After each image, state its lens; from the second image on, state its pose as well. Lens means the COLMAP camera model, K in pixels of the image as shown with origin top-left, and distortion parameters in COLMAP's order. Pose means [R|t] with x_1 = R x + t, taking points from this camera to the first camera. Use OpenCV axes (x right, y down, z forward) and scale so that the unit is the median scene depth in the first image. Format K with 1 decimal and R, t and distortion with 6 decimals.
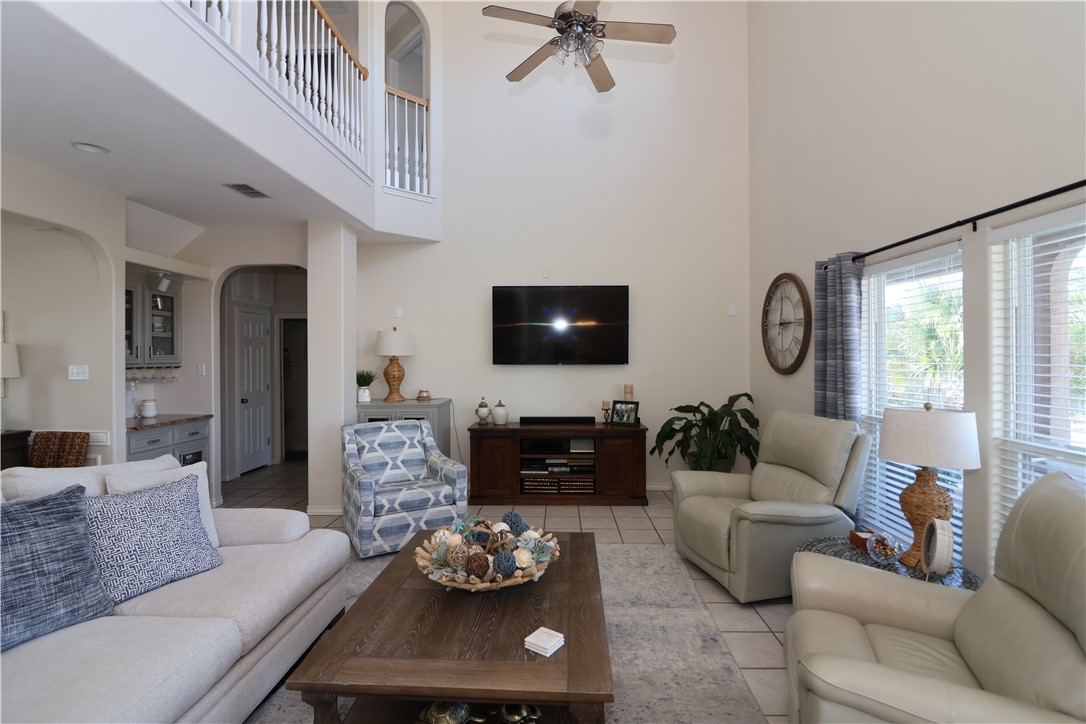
lens RADIAL K [[504.6, 0, 541.9], [0, 504.6, 357.6], [0, 0, 1]] dist [-0.000503, -0.009734]
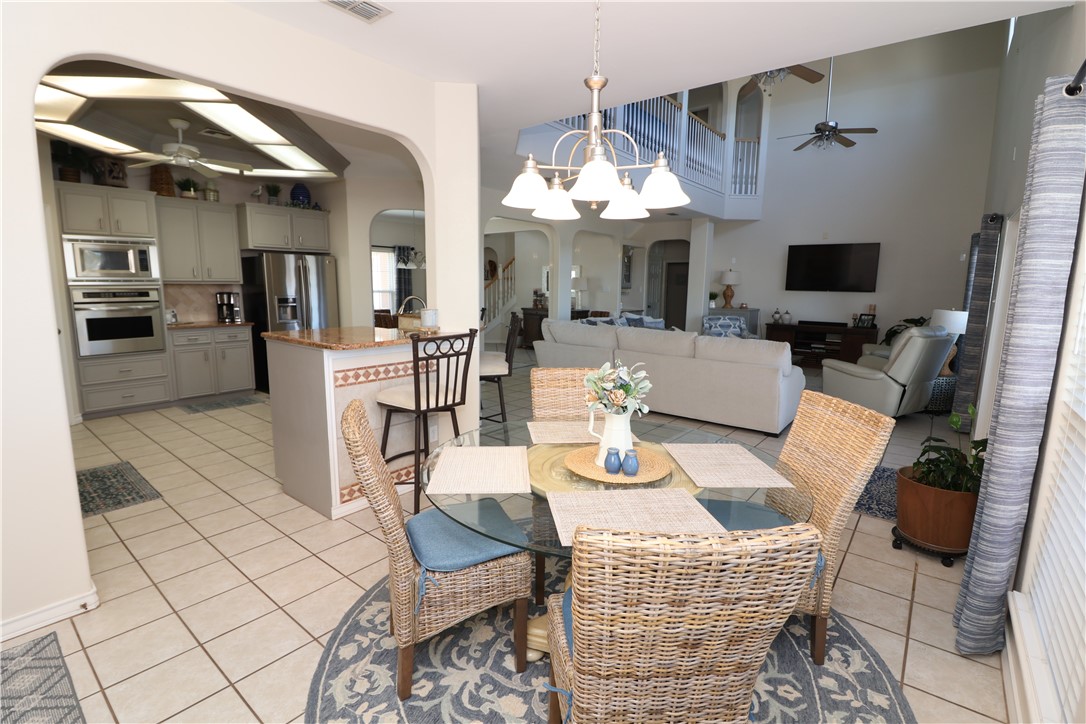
lens RADIAL K [[504.6, 0, 544.0], [0, 504.6, 360.8], [0, 0, 1]] dist [-0.000503, -0.009734]
pose [[0.805575, 0.104715, -0.583167, 0.351519], [-0.018007, 0.988131, 0.152556, 0.004387], [0.592220, -0.112394, 0.797899, -1.192536]]
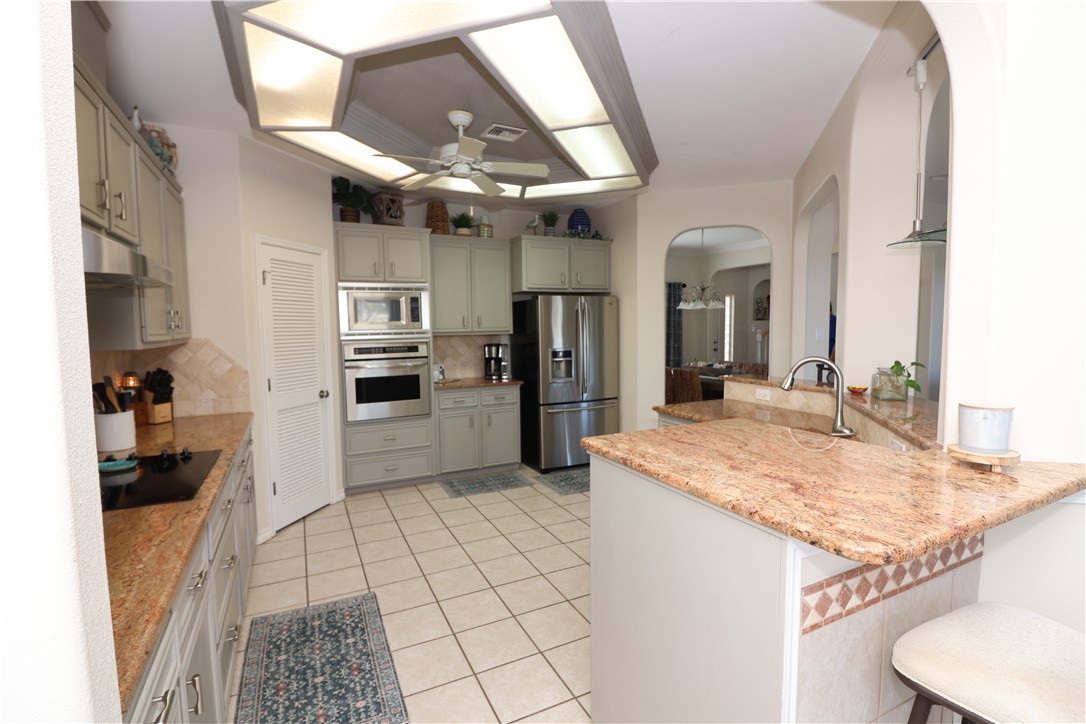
lens RADIAL K [[504.6, 0, 546.9], [0, 504.6, 361.8], [0, 0, 1]] dist [-0.000503, -0.009734]
pose [[0.489568, 0.064216, -0.869597, -0.130341], [0.007749, 0.996925, 0.077982, -0.003904], [0.871930, -0.044916, 0.487565, -1.040632]]
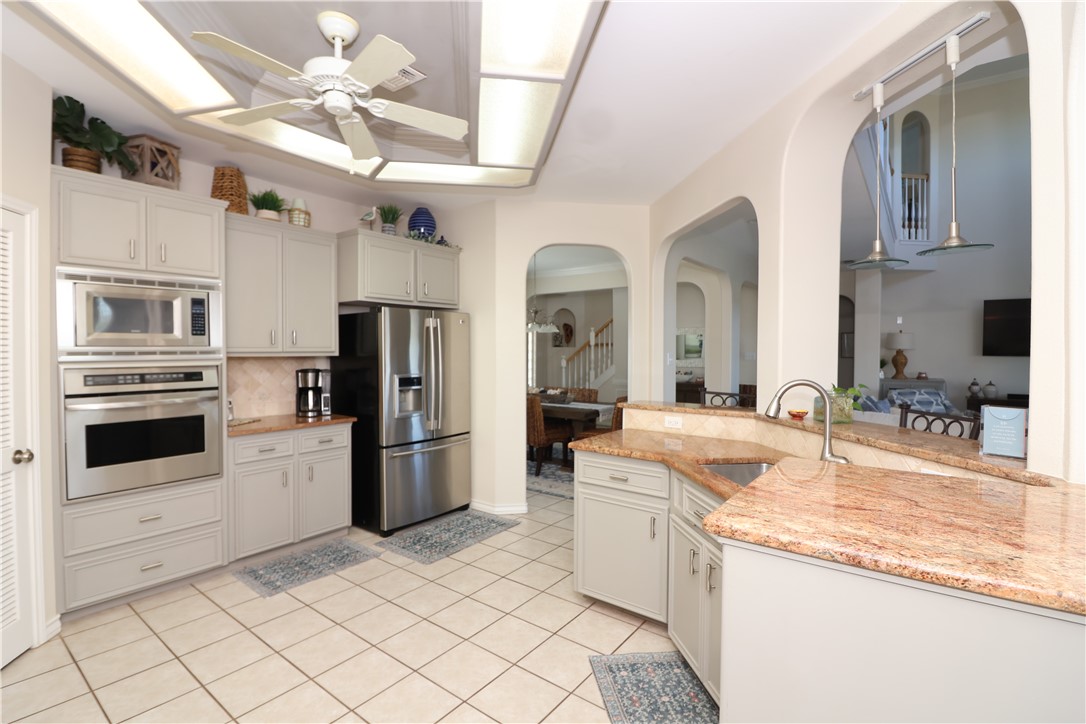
lens RADIAL K [[504.6, 0, 543.8], [0, 504.6, 360.1], [0, 0, 1]] dist [-0.000503, -0.009734]
pose [[0.823504, 0.018812, -0.566998, -0.391322], [-0.008321, 0.999743, 0.021083, 0.007998], [0.567249, -0.012644, 0.823449, -1.067244]]
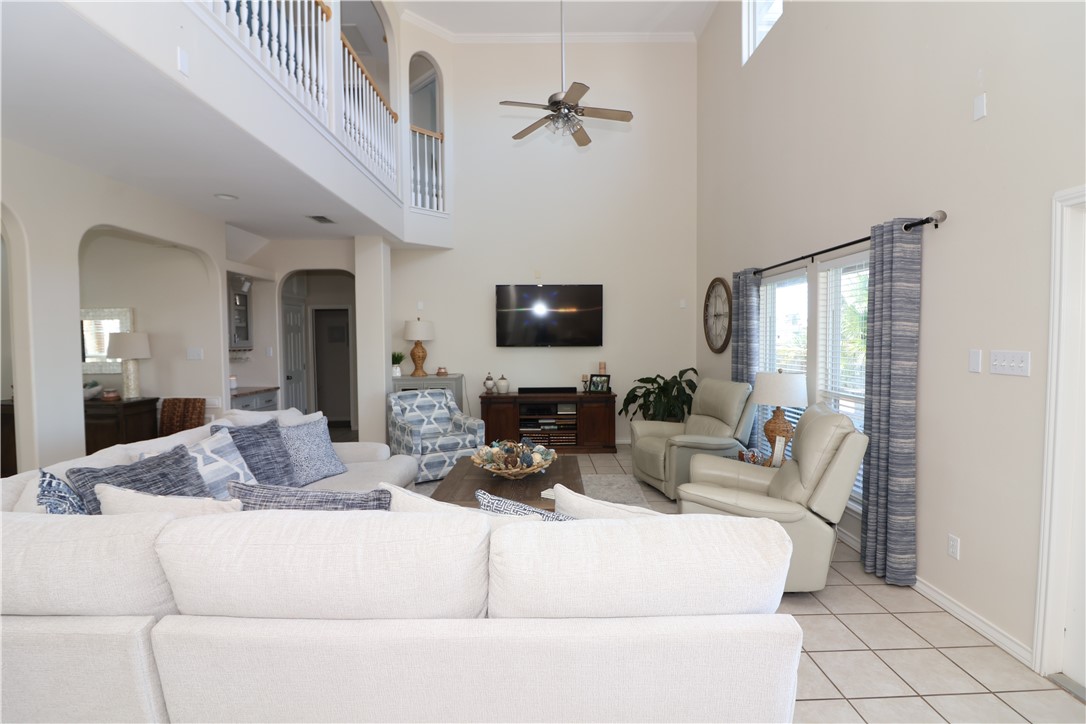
lens RADIAL K [[504.6, 0, 542.9], [0, 504.6, 358.8], [0, 0, 1]] dist [-0.000503, -0.009734]
pose [[0.999130, -0.005220, 0.041367, -0.041193], [0.003679, 0.999299, 0.037252, -0.003811], [-0.041532, -0.037067, 0.998449, -0.345021]]
